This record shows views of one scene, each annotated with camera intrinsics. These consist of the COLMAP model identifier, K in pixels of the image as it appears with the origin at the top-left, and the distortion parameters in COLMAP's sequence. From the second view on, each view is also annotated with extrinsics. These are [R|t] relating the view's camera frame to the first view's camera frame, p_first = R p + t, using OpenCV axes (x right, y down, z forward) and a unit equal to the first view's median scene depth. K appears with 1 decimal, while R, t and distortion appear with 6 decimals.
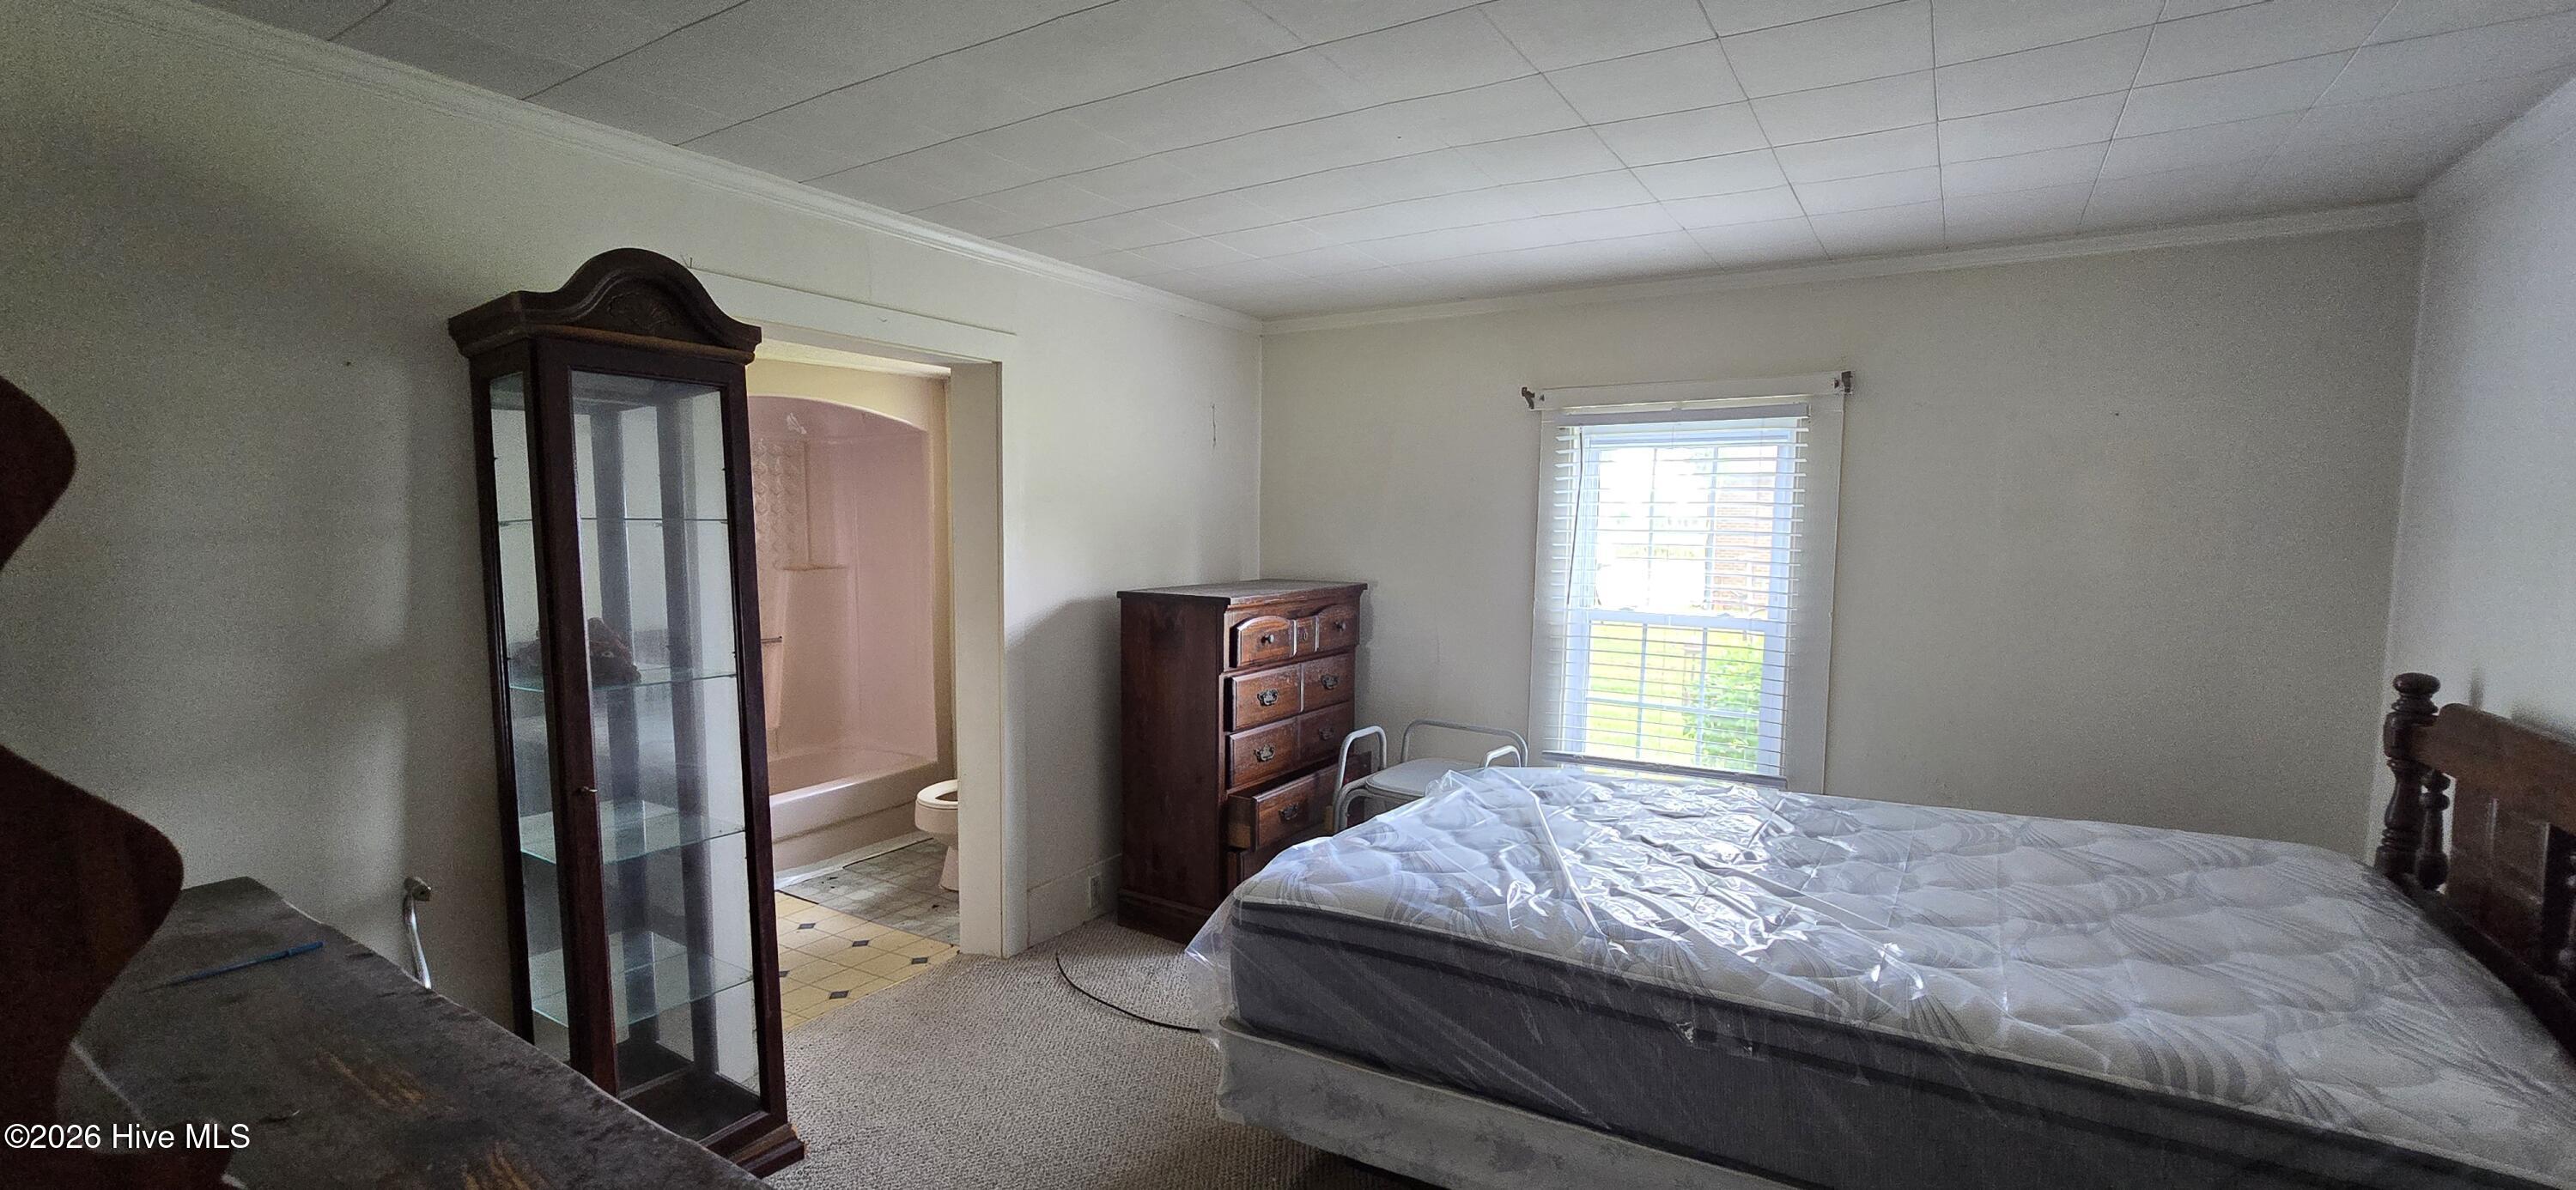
lens RADIAL K [[1039.1, 0, 1273.8], [0, 1039.1, 607.4], [0, 0, 1]] dist [-0.007088, 0.000147]
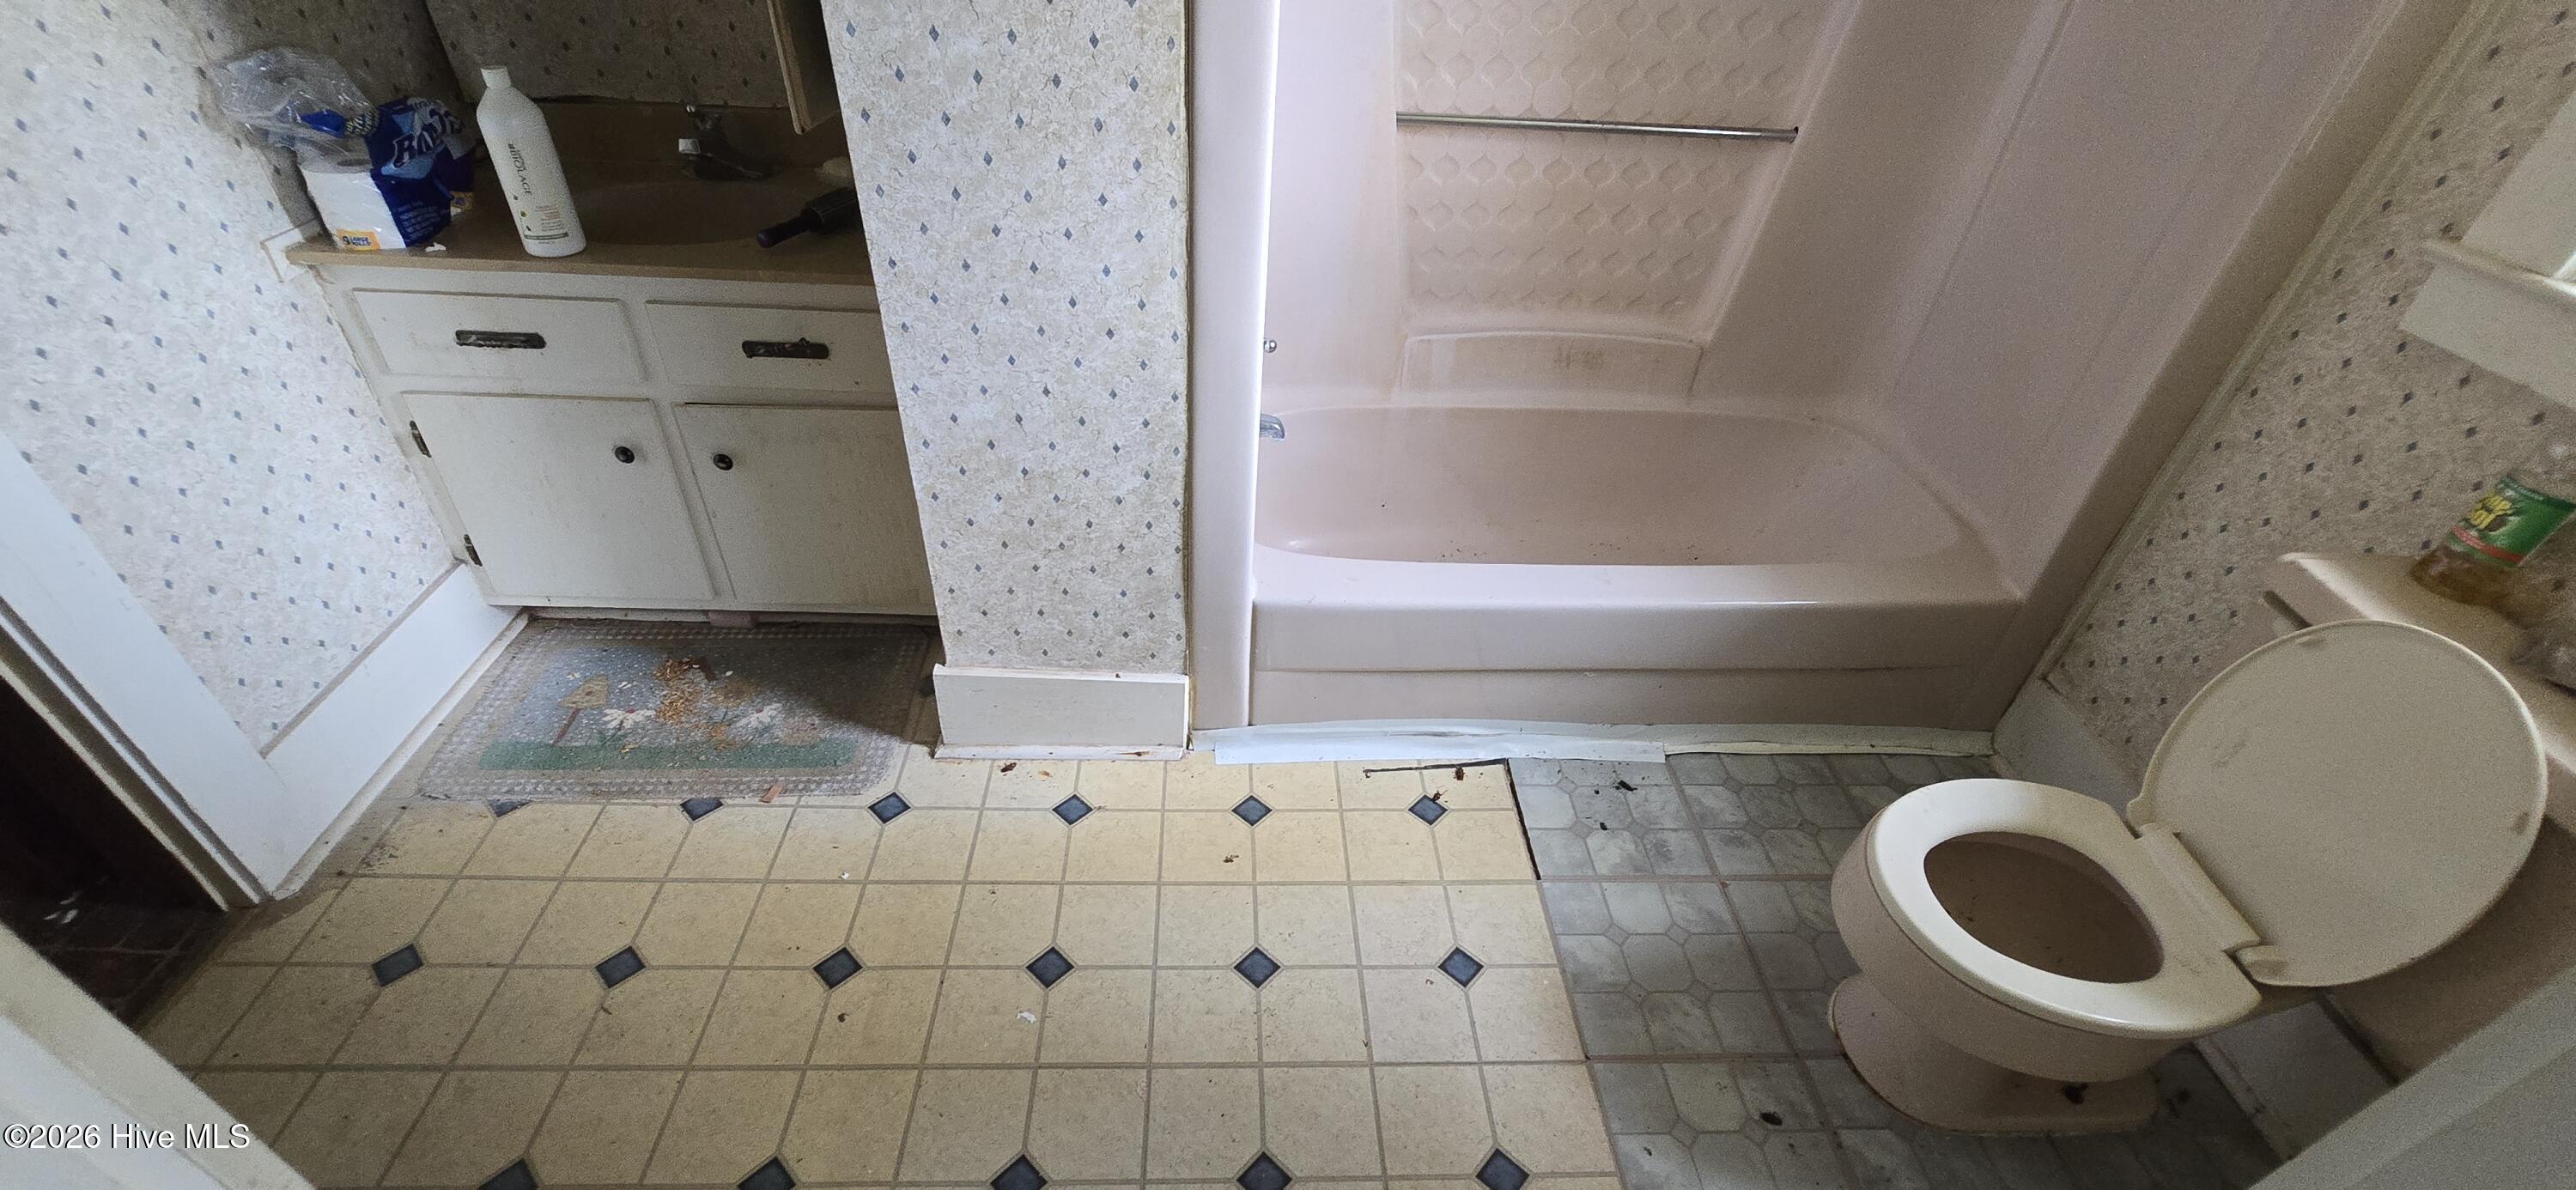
lens RADIAL K [[1039.1, 0, 1273.8], [0, 1039.1, 607.4], [0, 0, 1]] dist [-0.007088, 0.000147]
pose [[0.554240, 0.538182, -0.634964, -0.270842], [-0.122050, 0.807151, 0.577590, -0.031881], [0.823360, -0.242626, 0.513040, 0.673841]]
